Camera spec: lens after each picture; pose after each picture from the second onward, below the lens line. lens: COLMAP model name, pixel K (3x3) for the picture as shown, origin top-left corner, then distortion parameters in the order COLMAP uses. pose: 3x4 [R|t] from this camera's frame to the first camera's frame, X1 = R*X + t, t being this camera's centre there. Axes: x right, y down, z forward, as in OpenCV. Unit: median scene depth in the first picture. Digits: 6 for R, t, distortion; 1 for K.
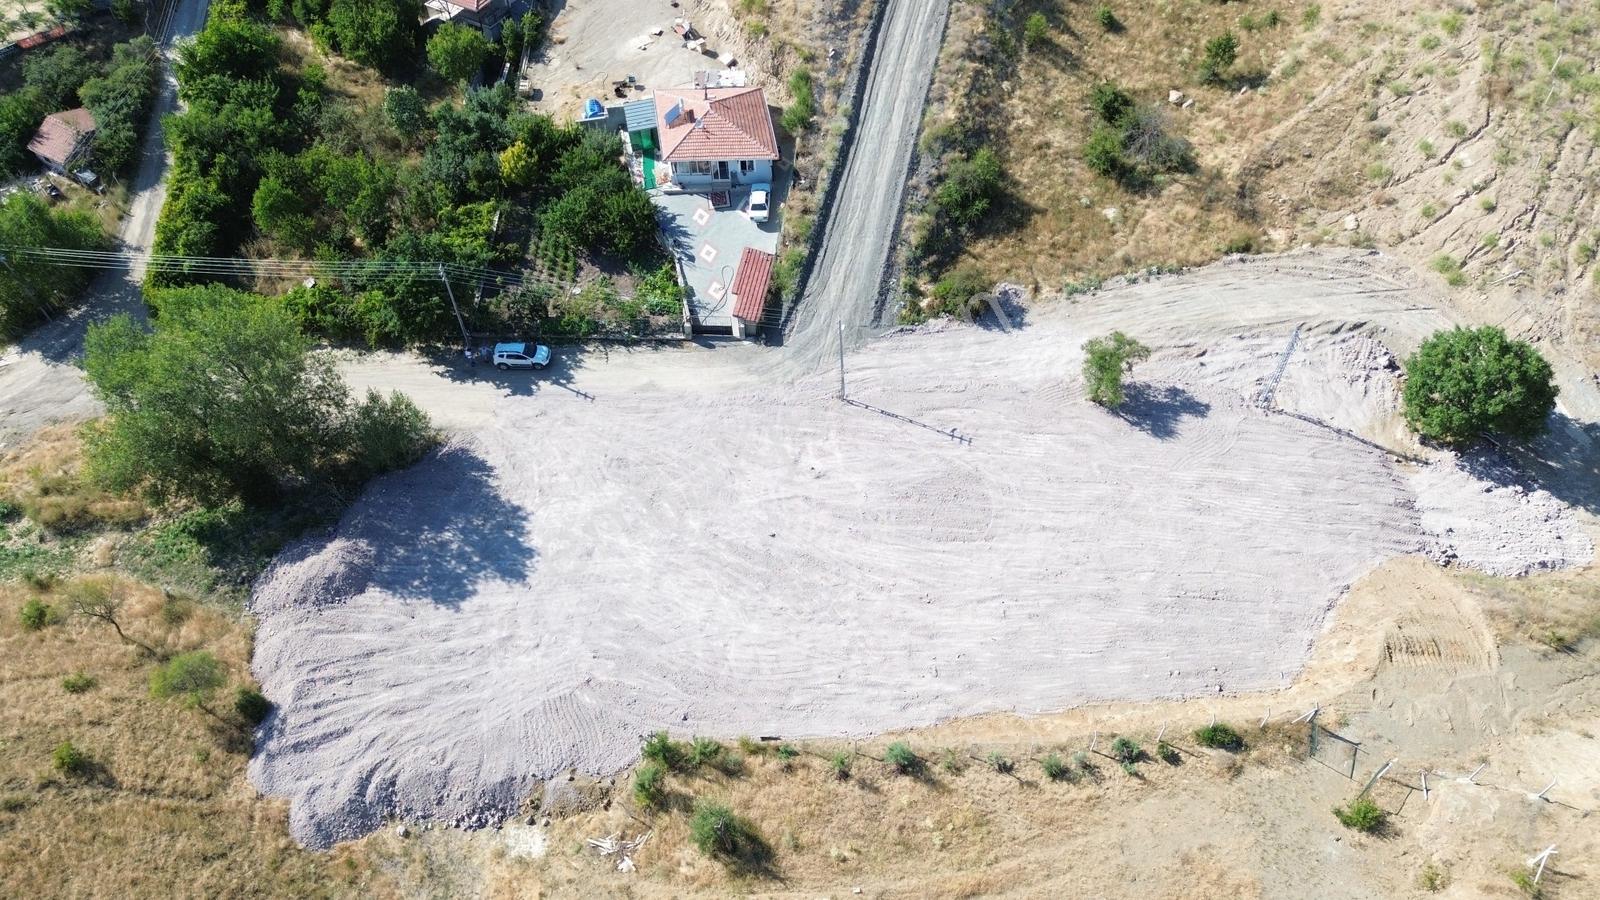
lens RADIAL K [[1132.6, 0, 808.3], [0, 1132.6, 449.6], [0, 0, 1]] dist [0.074943, -0.072694]
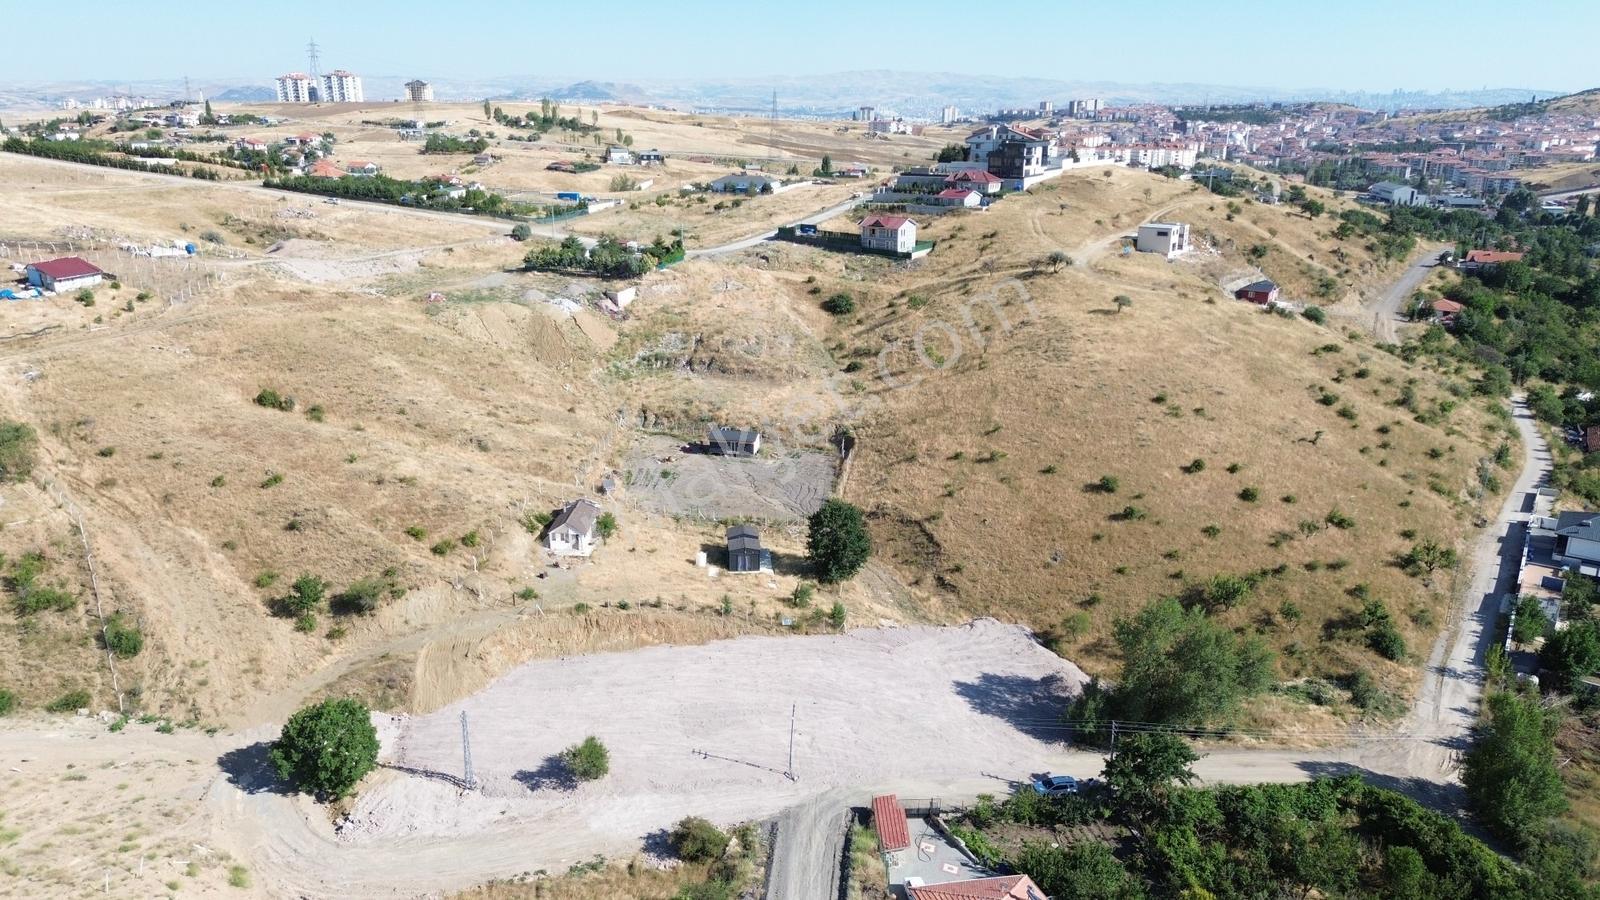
lens RADIAL K [[1130.0, 0, 809.3], [0, 1130.0, 450.9], [0, 0, 1]] dist [0.084130, -0.084701]
pose [[-0.981397, 0.065565, -0.180446, 0.202713], [-0.143956, 0.370565, 0.917583, -1.273288], [0.127029, 0.926489, -0.354233, 1.030439]]
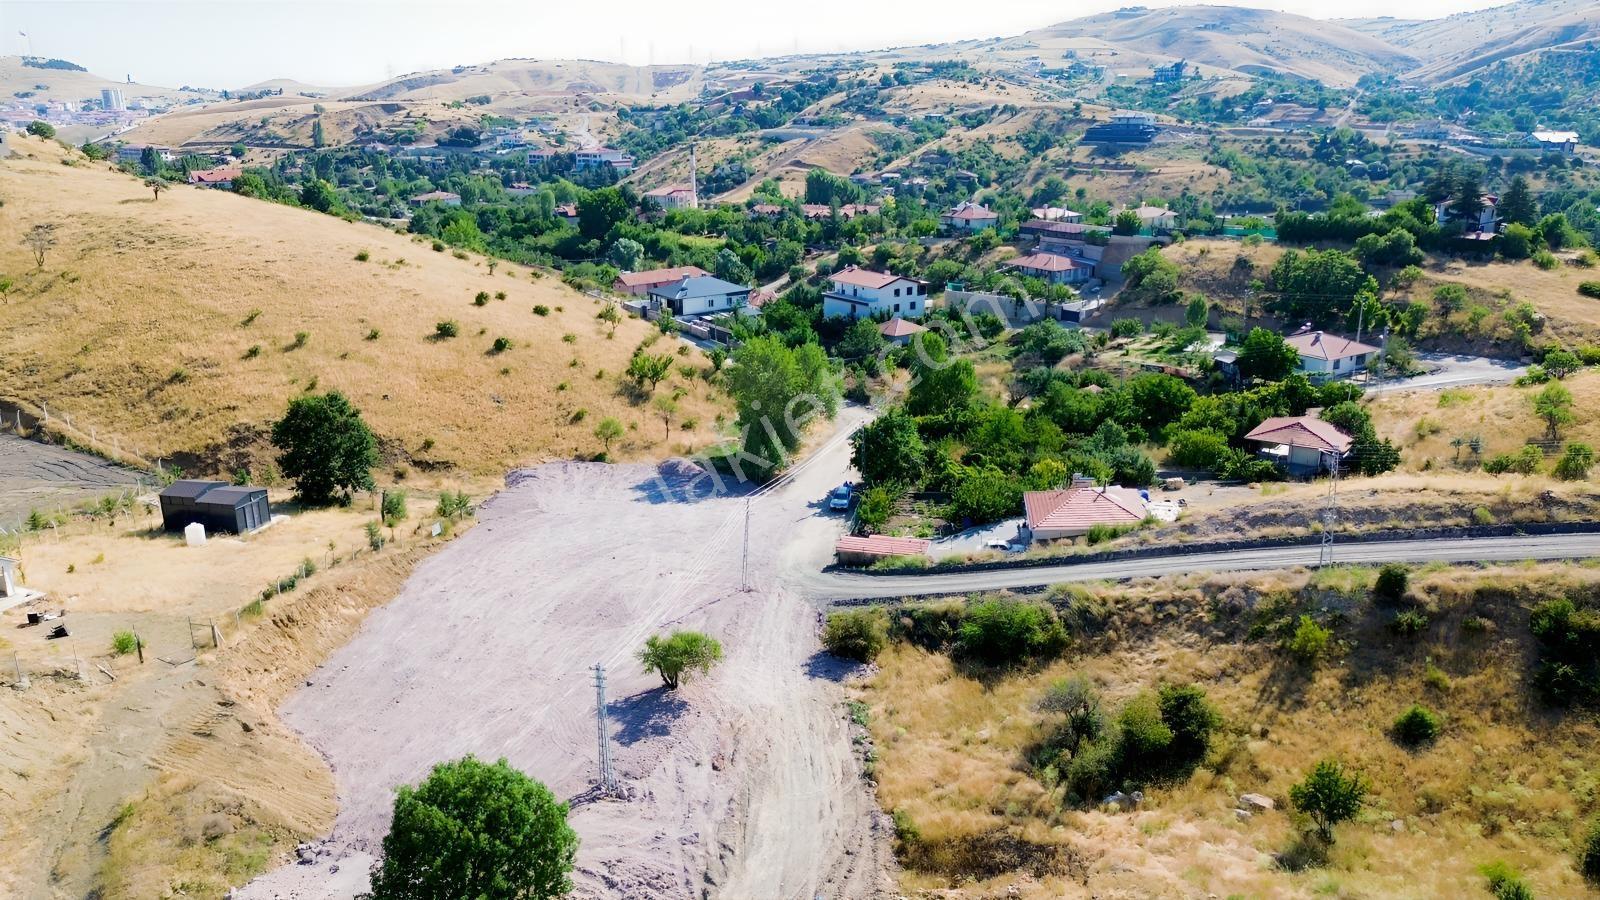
lens RADIAL K [[1132.6, 0, 808.3], [0, 1132.6, 449.6], [0, 0, 1]] dist [0.074943, -0.072694]
pose [[-0.128860, 0.305364, -0.943476, 0.934950], [-0.767066, 0.572289, 0.289992, -0.448925], [0.628494, 0.761077, 0.160490, 0.698005]]
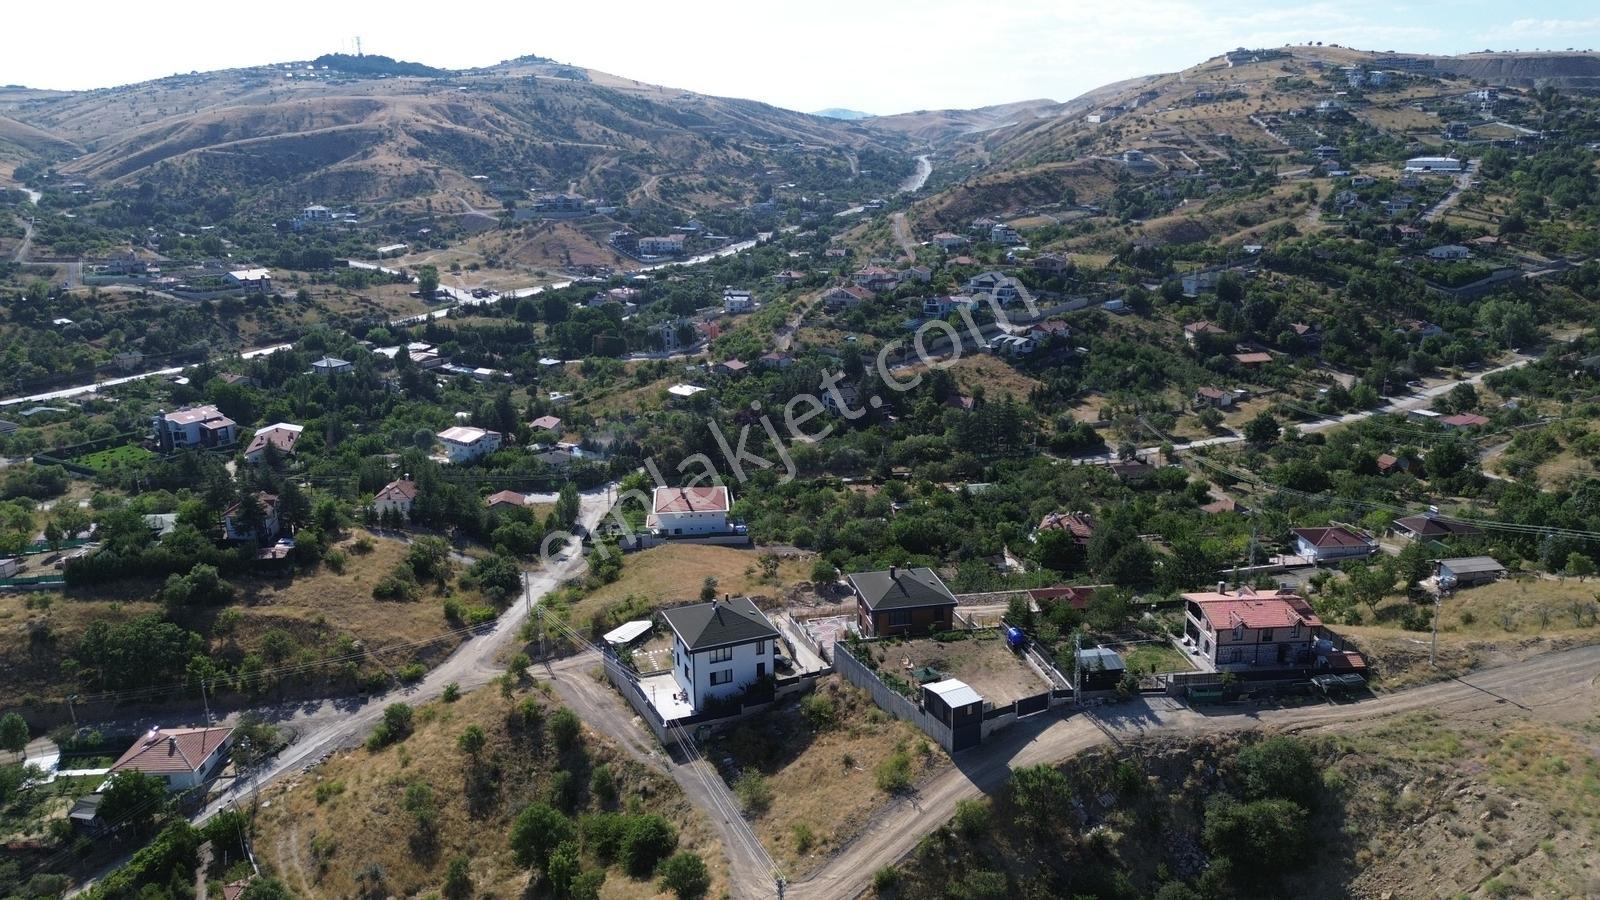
lens RADIAL K [[1132.6, 0, 808.3], [0, 1132.6, 449.6], [0, 0, 1]] dist [0.074943, -0.072694]
pose [[0.778403, 0.173092, -0.603430, 0.836780], [-0.488253, 0.771121, -0.408635, -0.730106], [0.394586, 0.612709, 0.684755, 0.270436]]
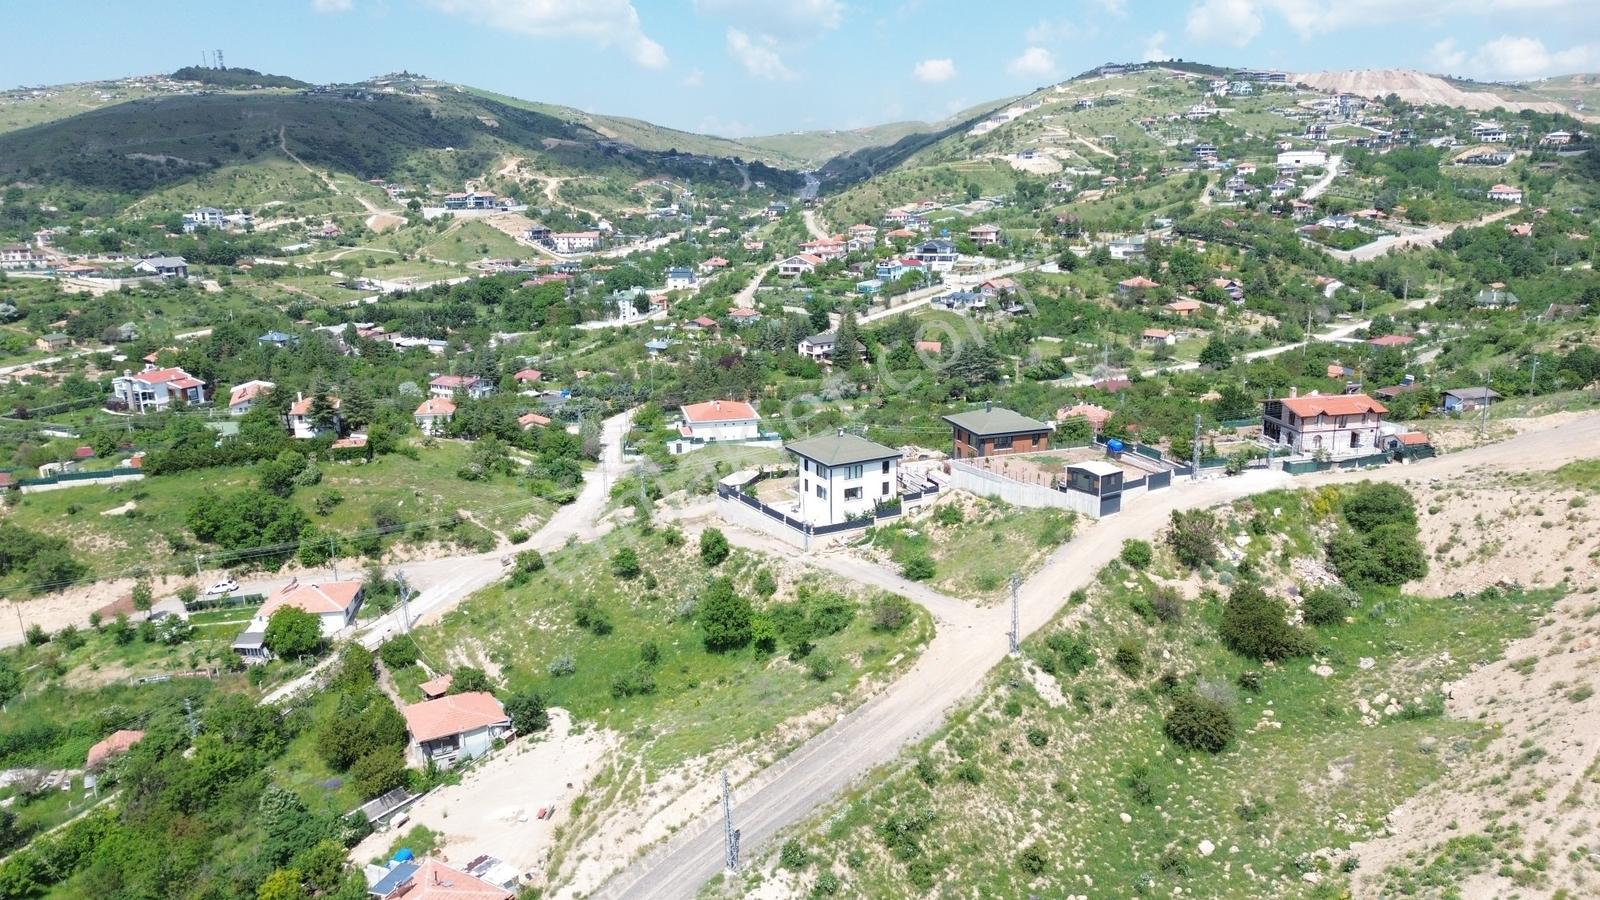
lens RADIAL K [[1130.0, 0, 809.3], [0, 1130.0, 450.9], [0, 0, 1]] dist [0.084130, -0.084701]
pose [[0.844150, 0.134822, -0.518877, 0.669970], [-0.415222, 0.776649, -0.473716, -0.283782], [0.339118, 0.615337, 0.711589, 0.213363]]
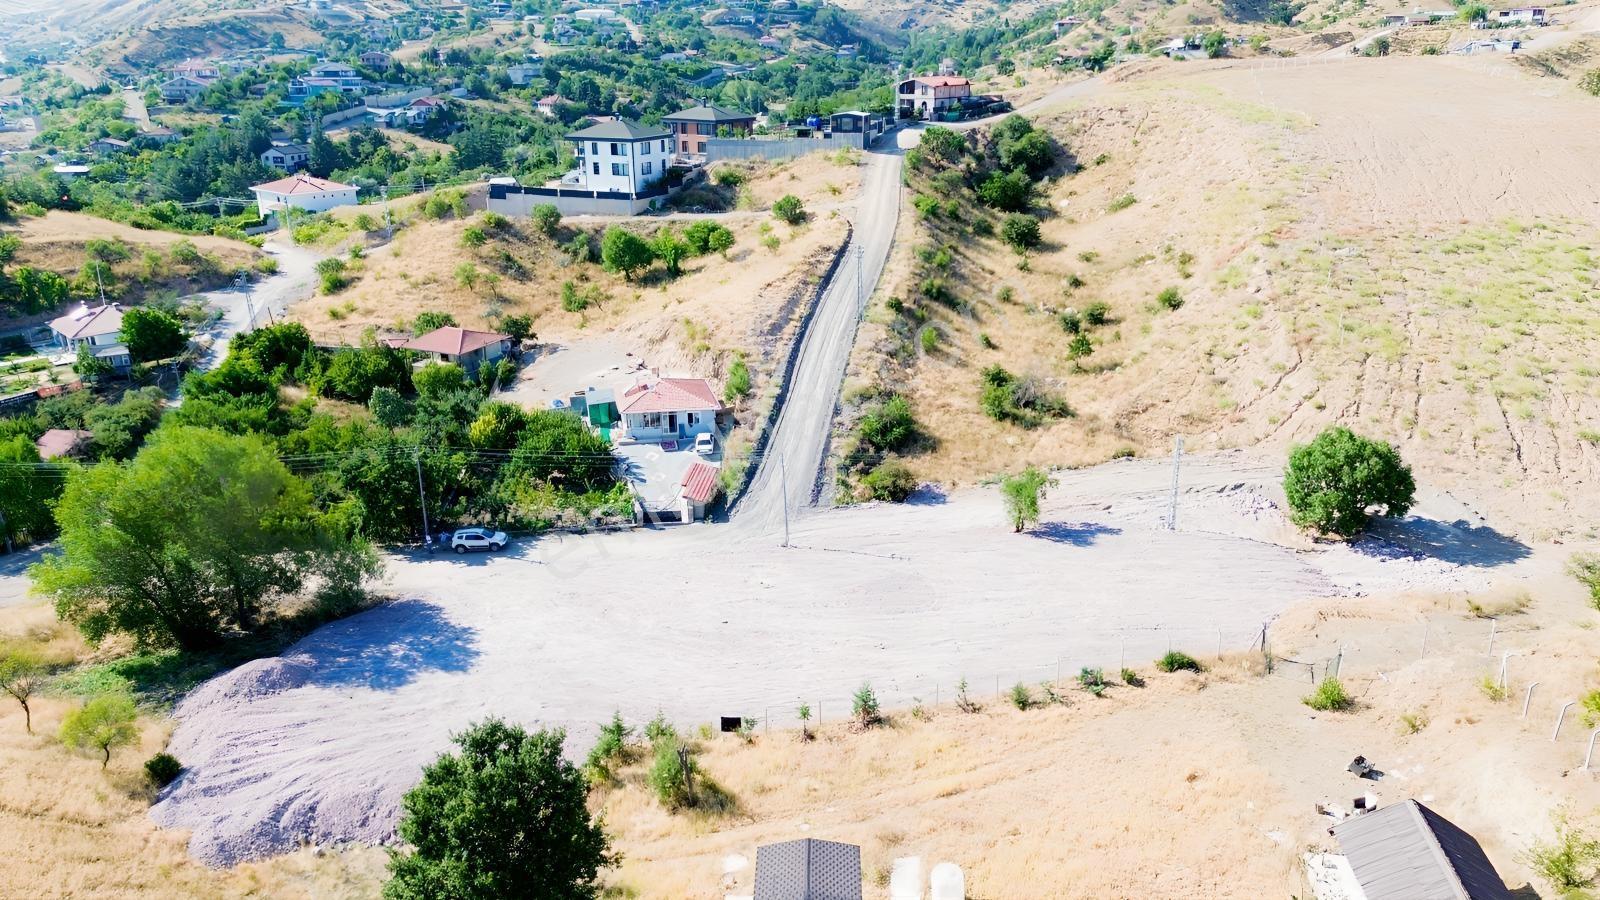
lens RADIAL K [[1132.6, 0, 808.3], [0, 1132.6, 449.6], [0, 0, 1]] dist [0.074943, -0.072694]
pose [[0.997040, -0.020590, 0.074079, -0.024408], [0.056280, 0.851879, -0.520707, 0.397769], [-0.052385, 0.523335, 0.850516, 0.042470]]
